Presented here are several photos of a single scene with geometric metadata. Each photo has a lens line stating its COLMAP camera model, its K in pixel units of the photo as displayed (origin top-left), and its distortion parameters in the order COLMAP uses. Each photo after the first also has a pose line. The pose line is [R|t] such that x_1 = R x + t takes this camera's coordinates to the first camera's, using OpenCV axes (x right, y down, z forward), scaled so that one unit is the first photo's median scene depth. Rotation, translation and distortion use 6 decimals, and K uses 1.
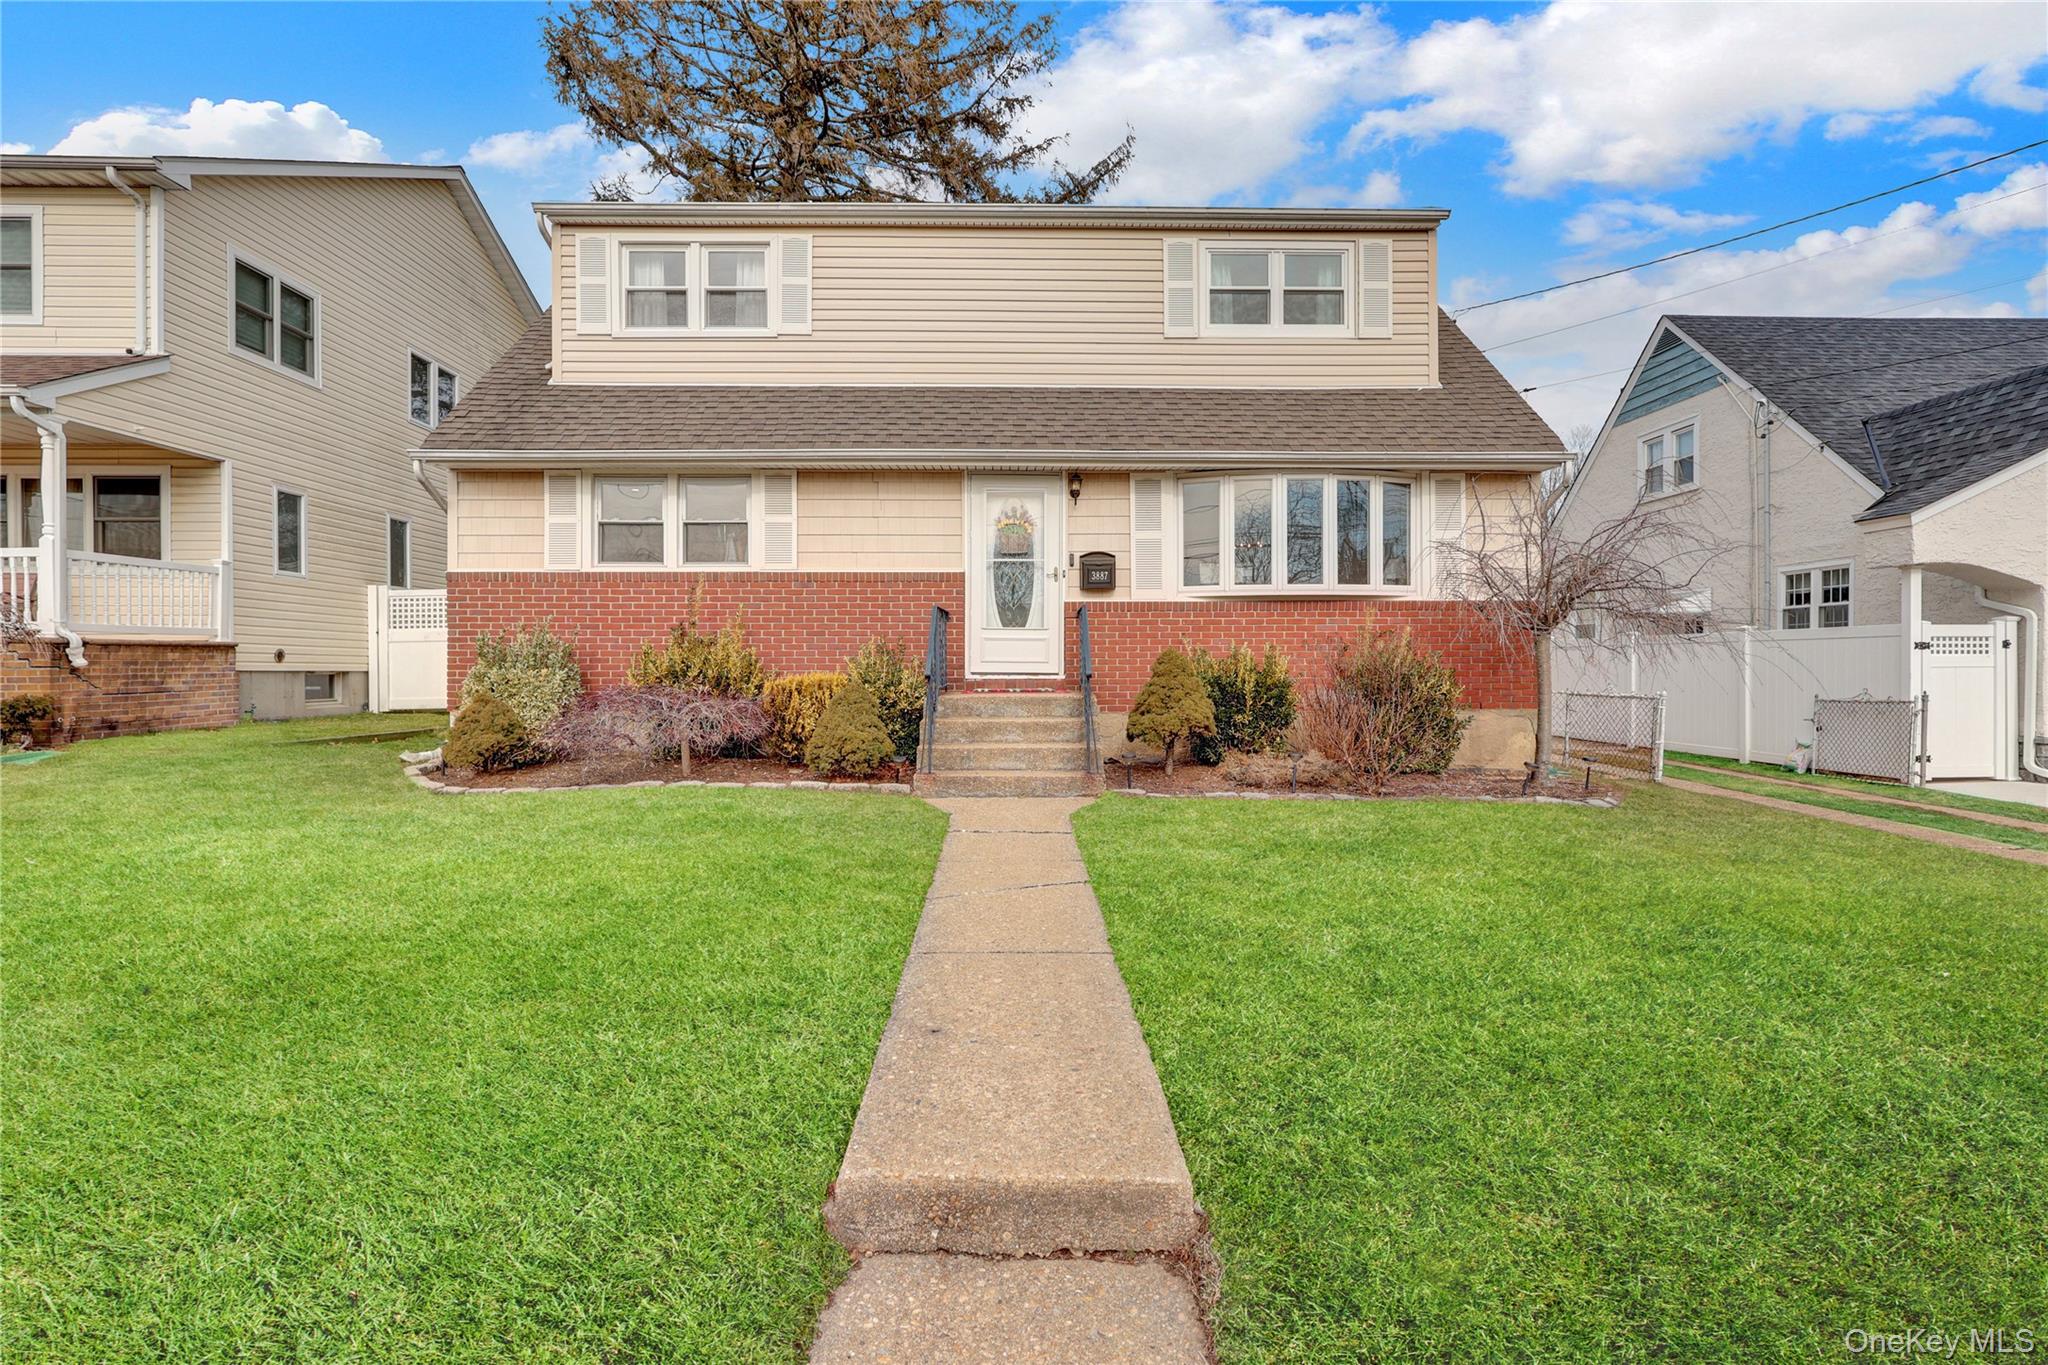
lens RADIAL K [[964.9, 0, 1025.0], [0, 964.9, 674.5], [0, 0, 1]] dist [-0.000490, 0.000804]
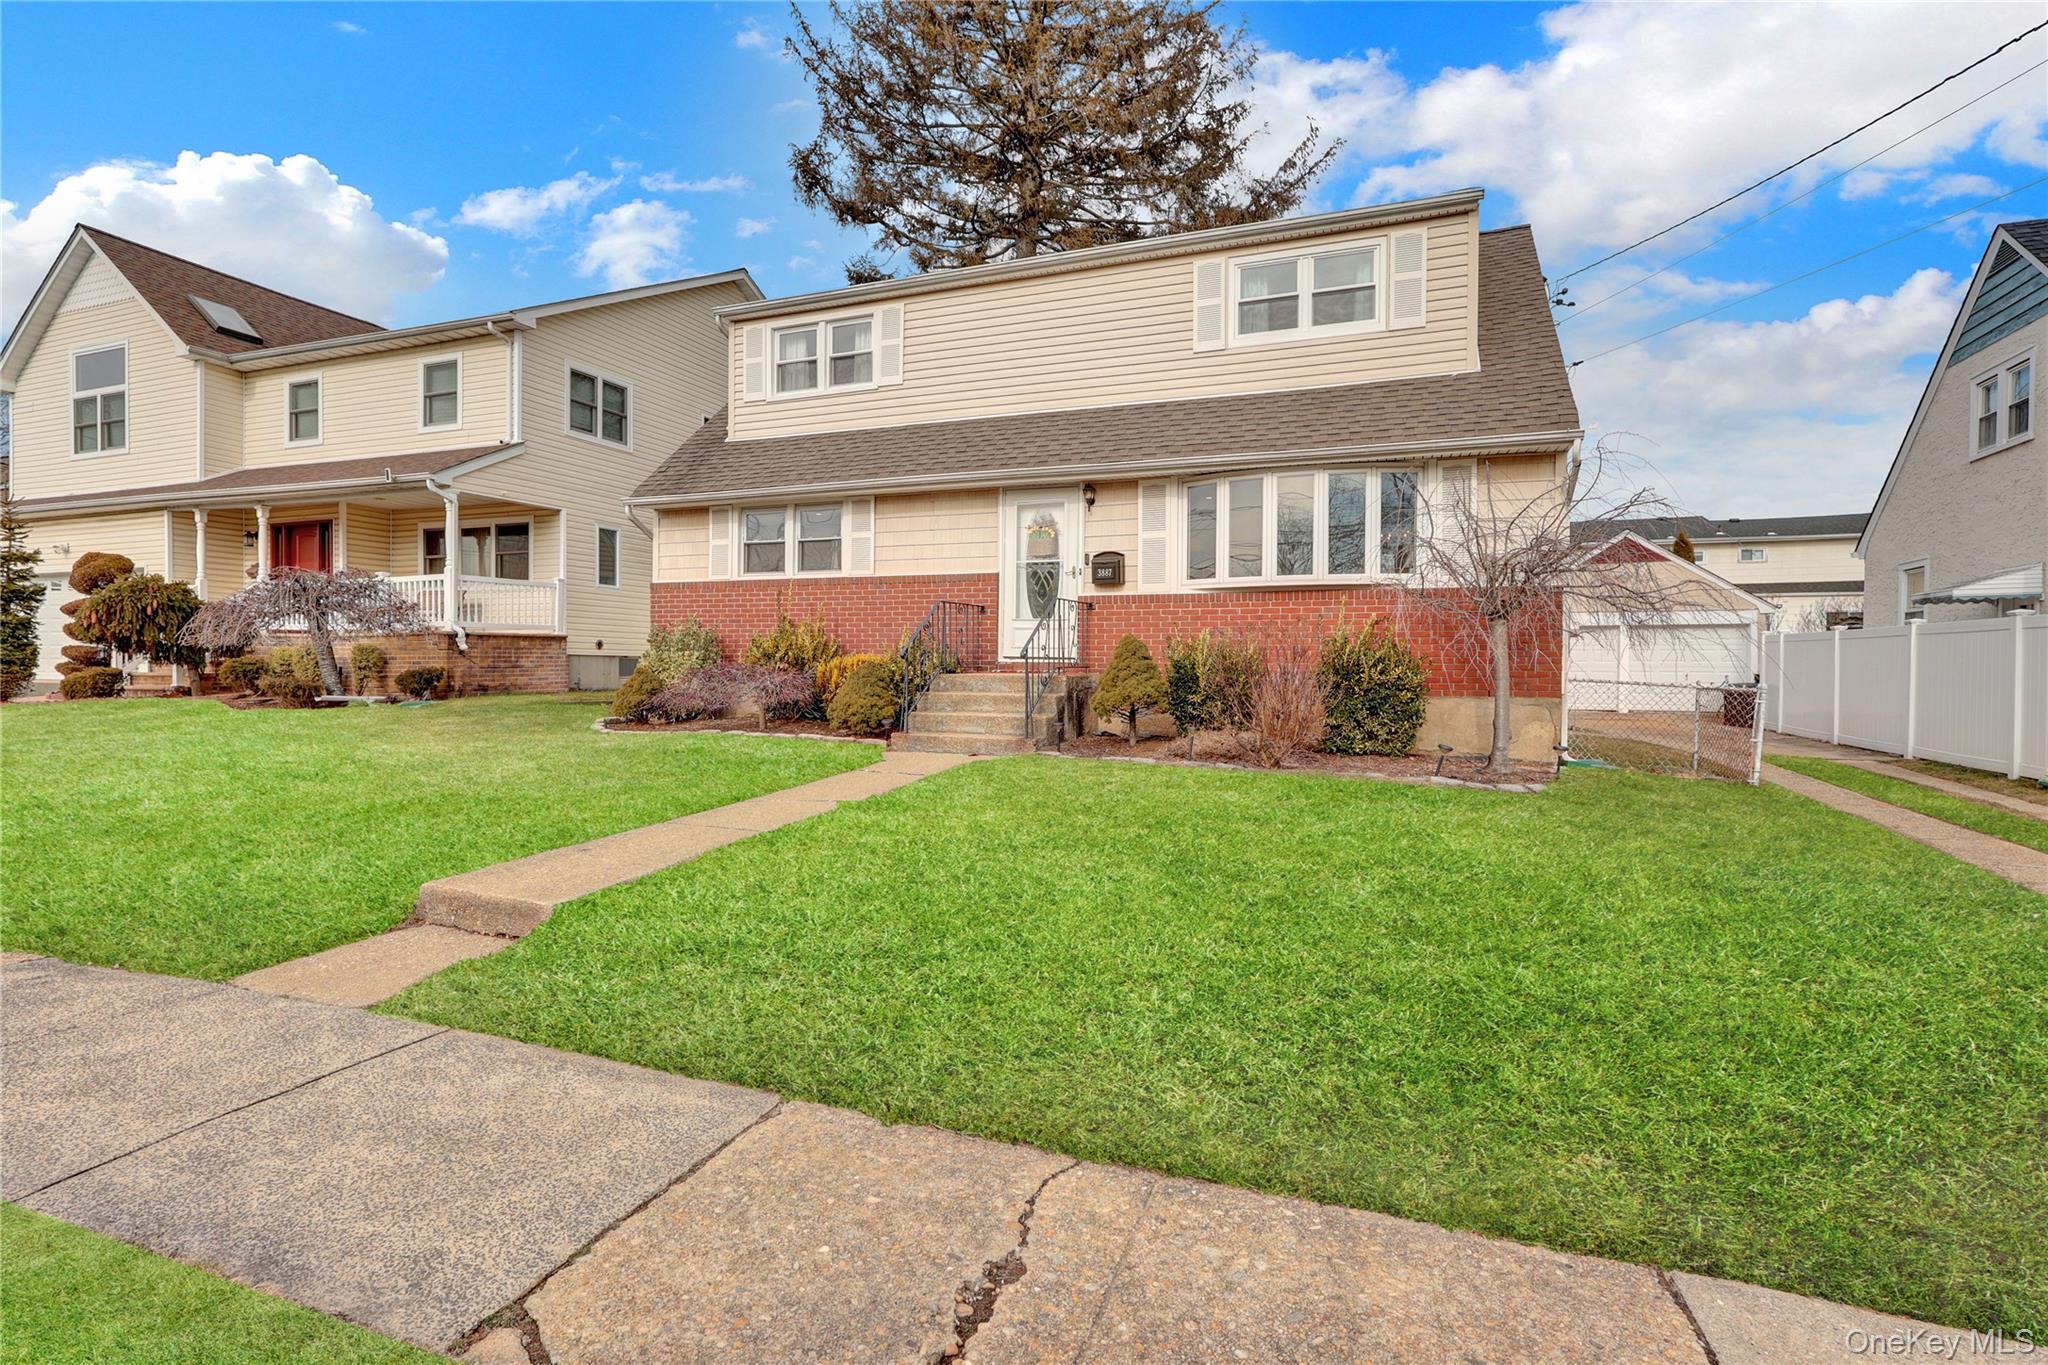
lens RADIAL K [[963.7, 0, 1030.9], [0, 963.7, 680.4], [0, 0, 1]] dist [0.000708, 0.000161]
pose [[0.927048, 0.013643, -0.374695, 0.415638], [-0.010869, 0.999896, 0.009516, 0.015237], [0.374786, -0.004749, 0.927099, -0.091234]]
